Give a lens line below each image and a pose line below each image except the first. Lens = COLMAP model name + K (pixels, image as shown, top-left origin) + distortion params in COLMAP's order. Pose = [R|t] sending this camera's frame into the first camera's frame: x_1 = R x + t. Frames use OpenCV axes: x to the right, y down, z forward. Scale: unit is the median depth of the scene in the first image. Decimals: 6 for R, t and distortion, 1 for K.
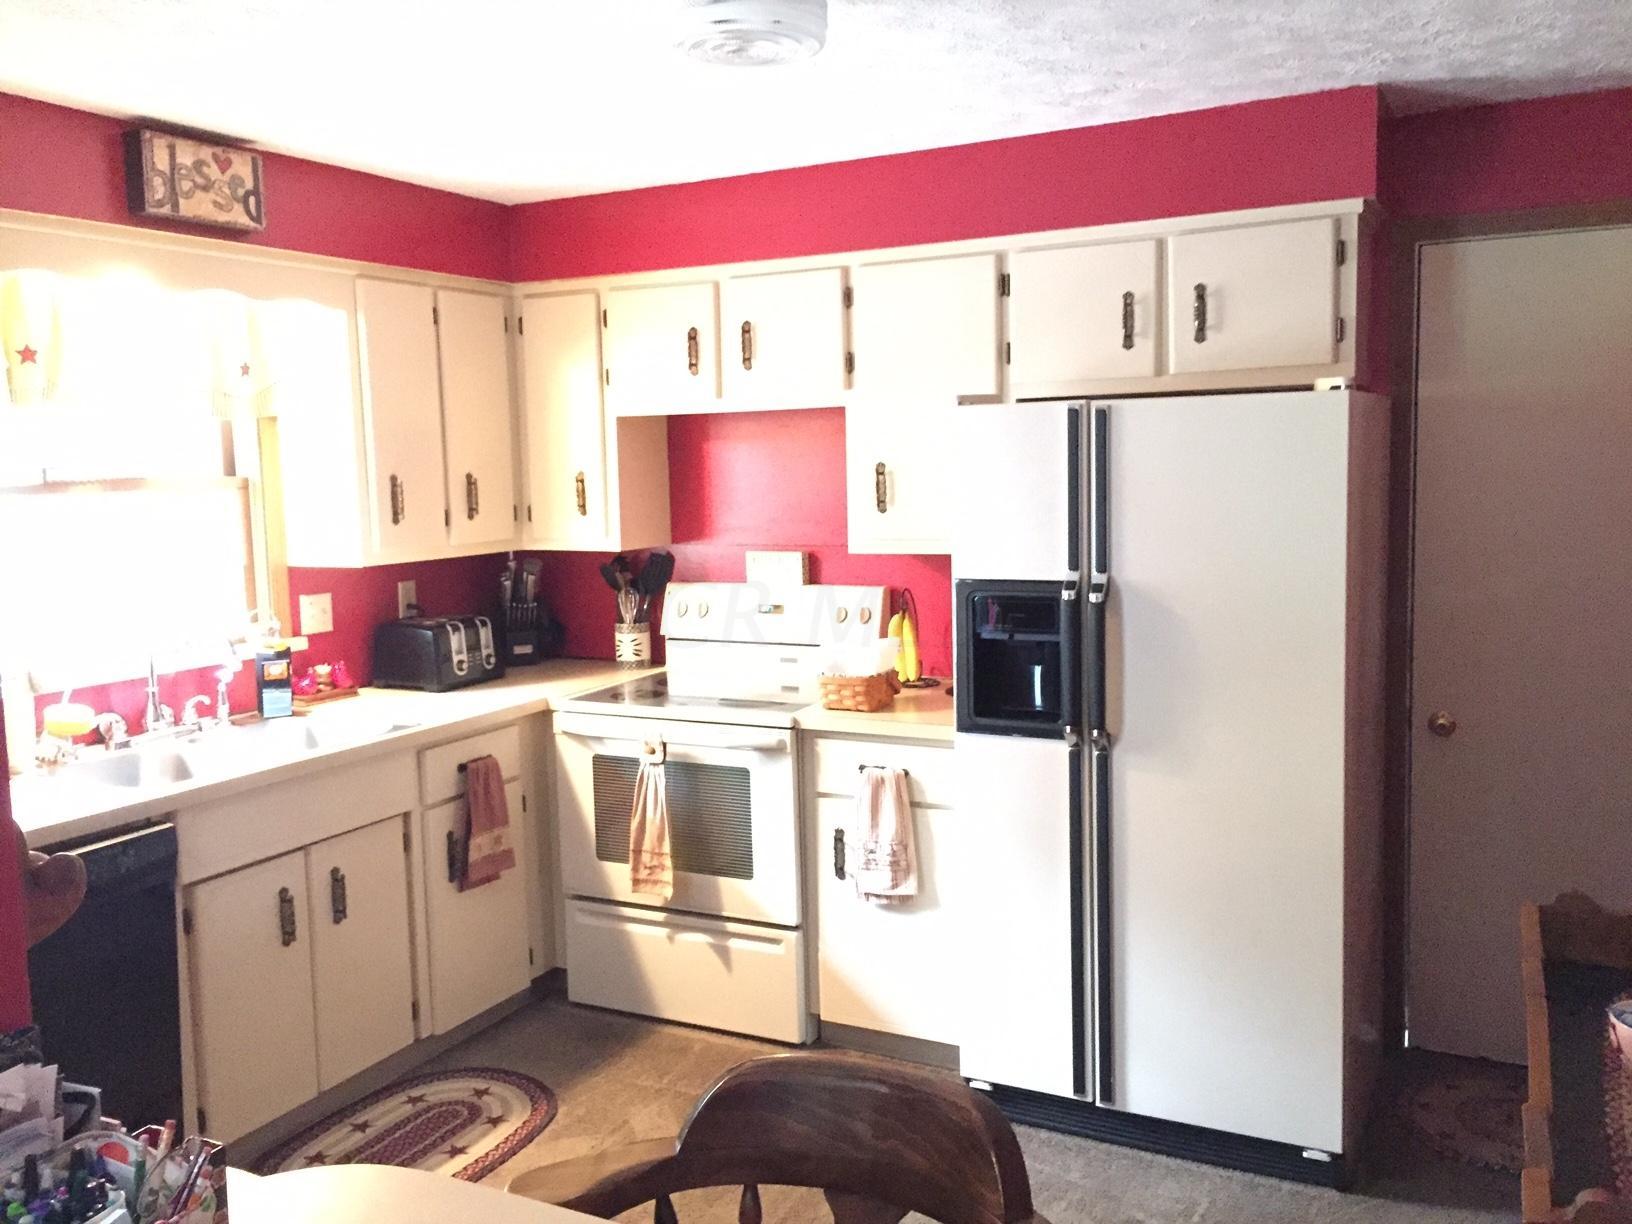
lens RADIAL K [[1400.1, 0, 816.0], [0, 1400.1, 612.0], [0, 0, 1]] dist [0.051976, -0.073240]
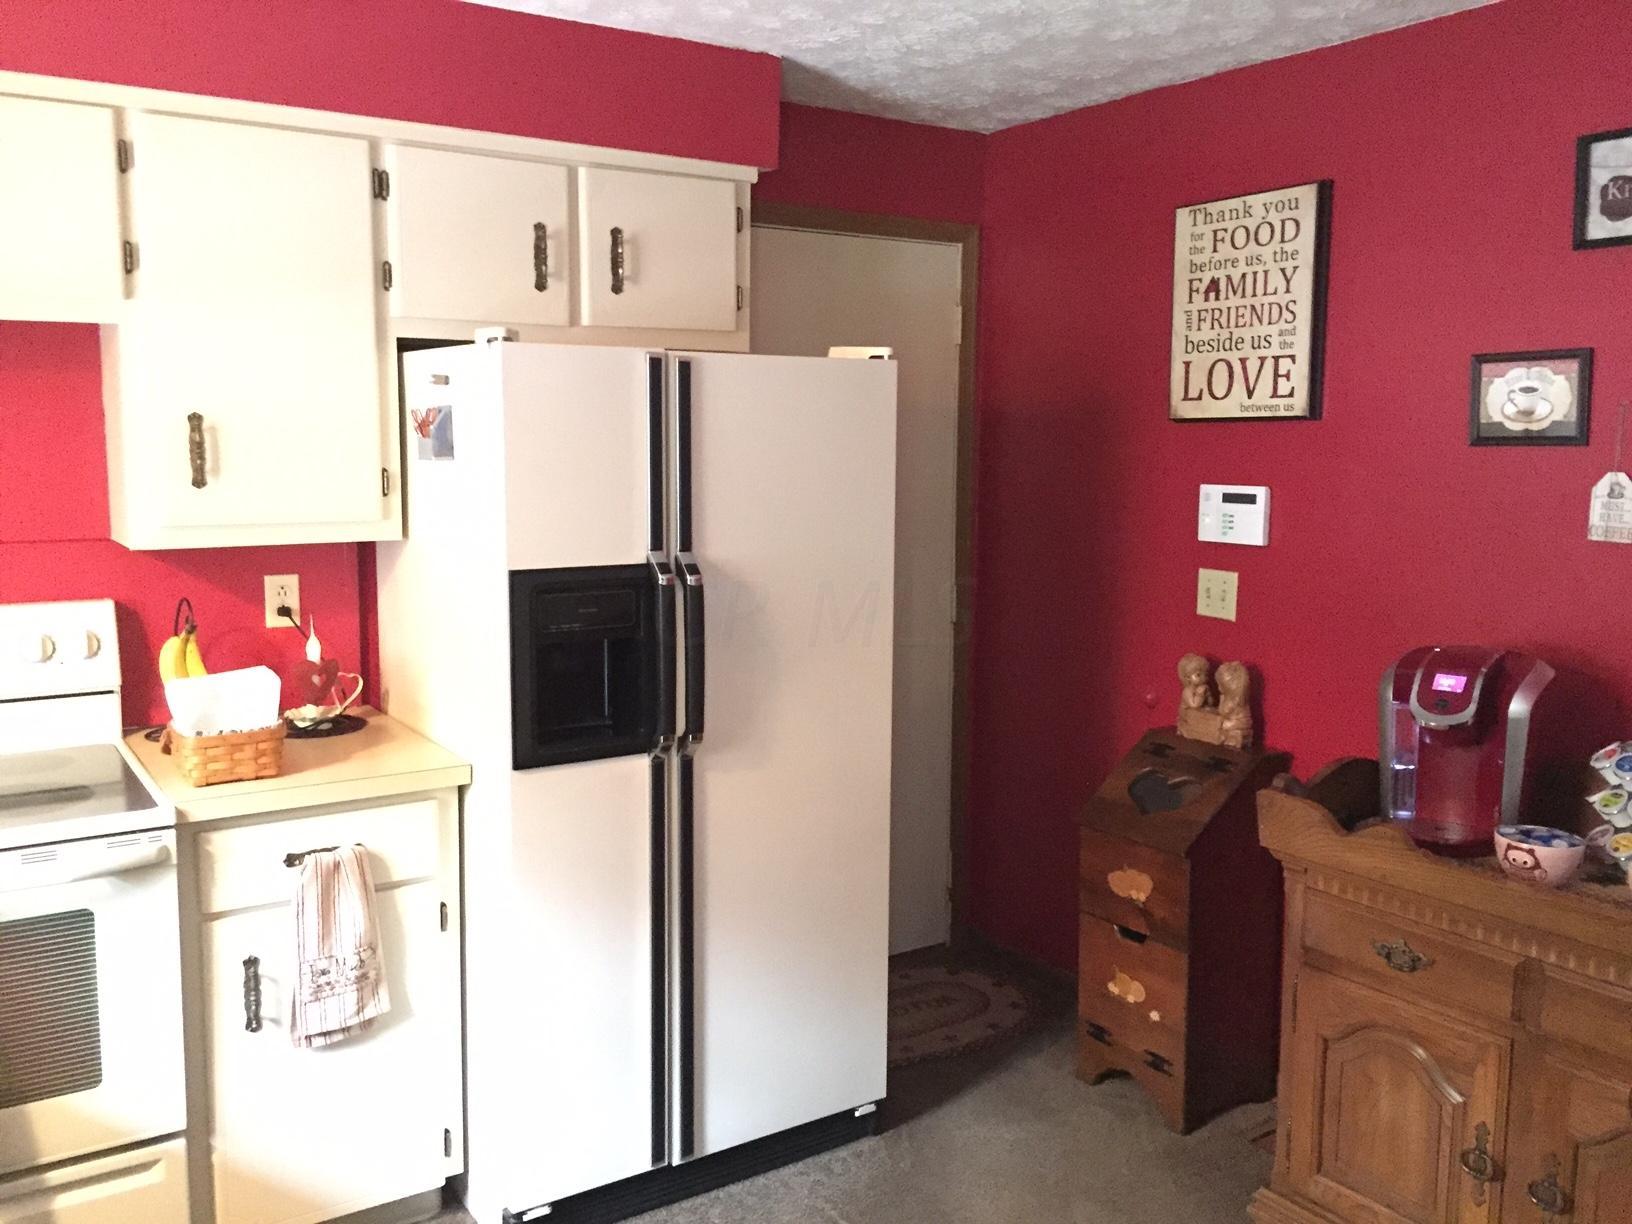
lens RADIAL K [[1400.1, 0, 816.0], [0, 1400.1, 612.0], [0, 0, 1]] dist [0.051976, -0.073240]
pose [[0.480577, -0.083416, 0.872976, -0.420251], [0.076088, 0.995678, 0.053254, -0.025027], [-0.873645, 0.040831, 0.484847, 0.420134]]
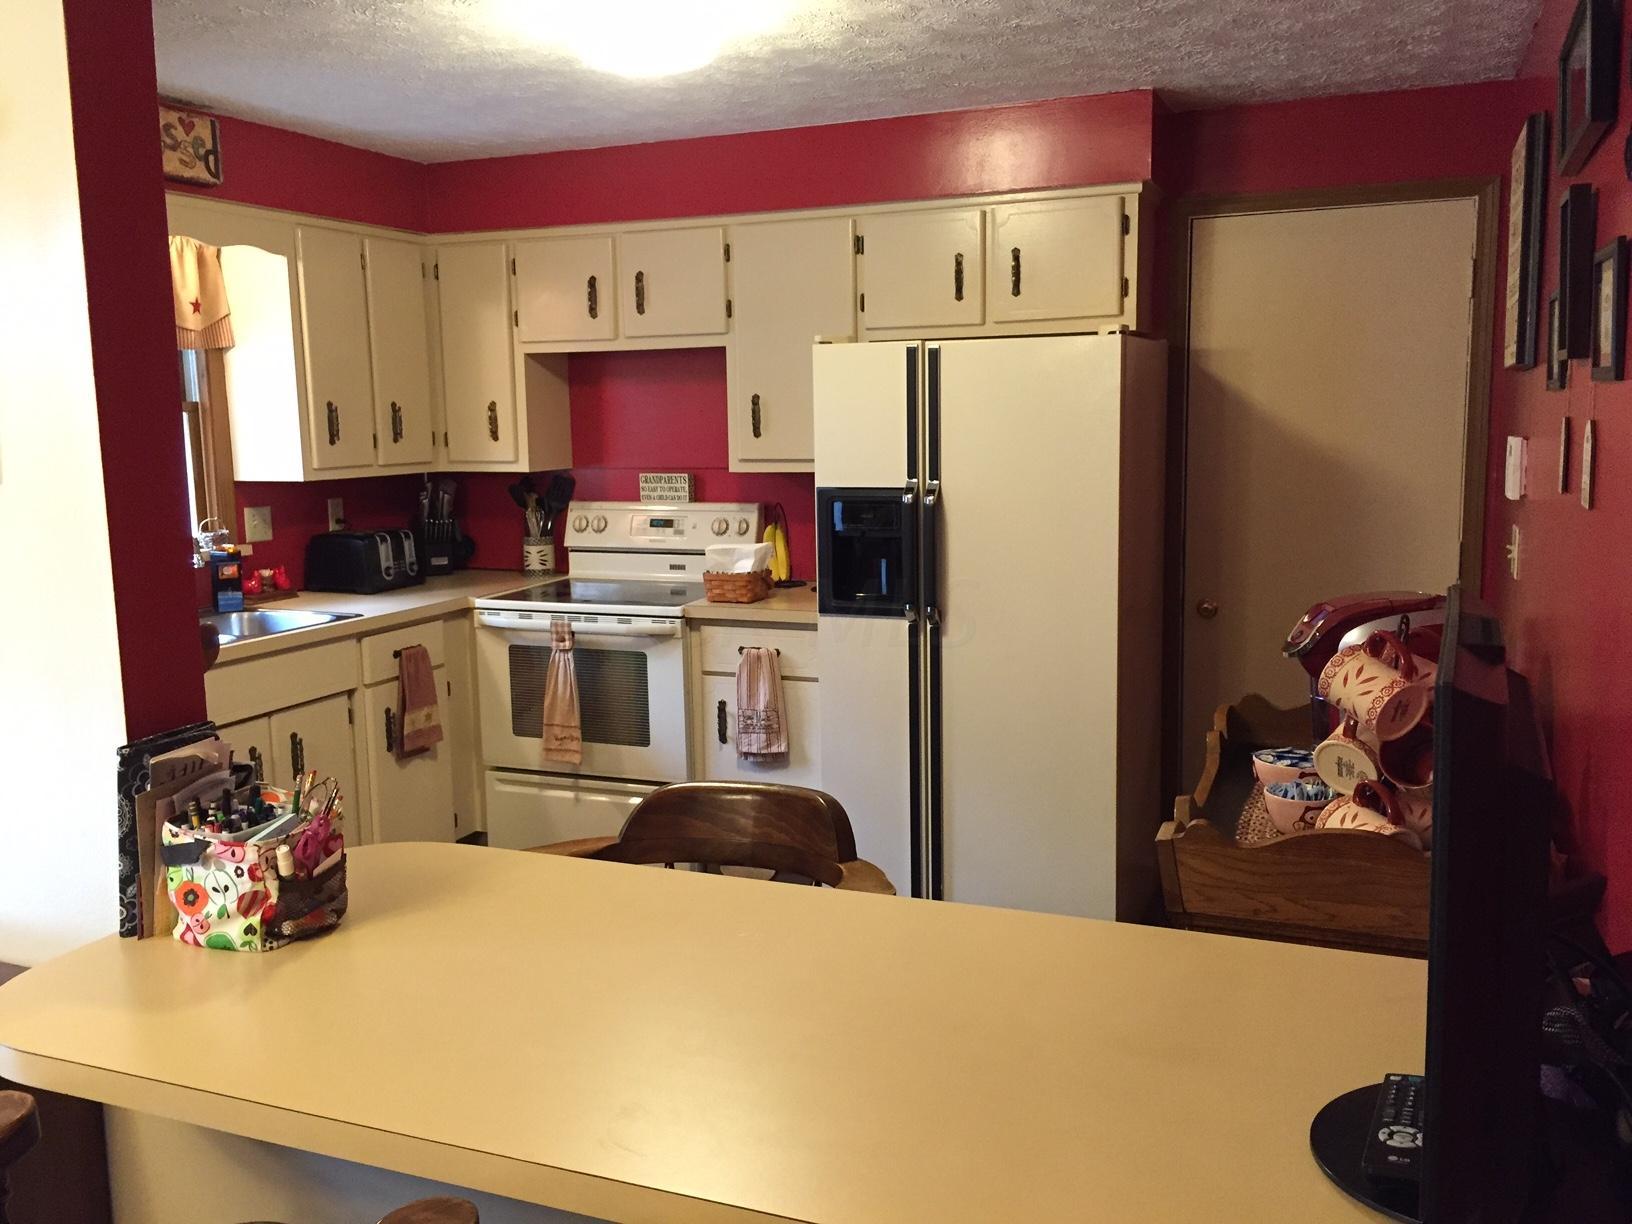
lens RADIAL K [[1400.1, 0, 816.0], [0, 1400.1, 612.0], [0, 0, 1]] dist [0.051976, -0.073240]
pose [[0.996013, -0.004704, 0.089088, -0.009806], [0.001902, 0.999502, 0.031507, 0.040493], [-0.089192, -0.031212, 0.995525, -0.190545]]
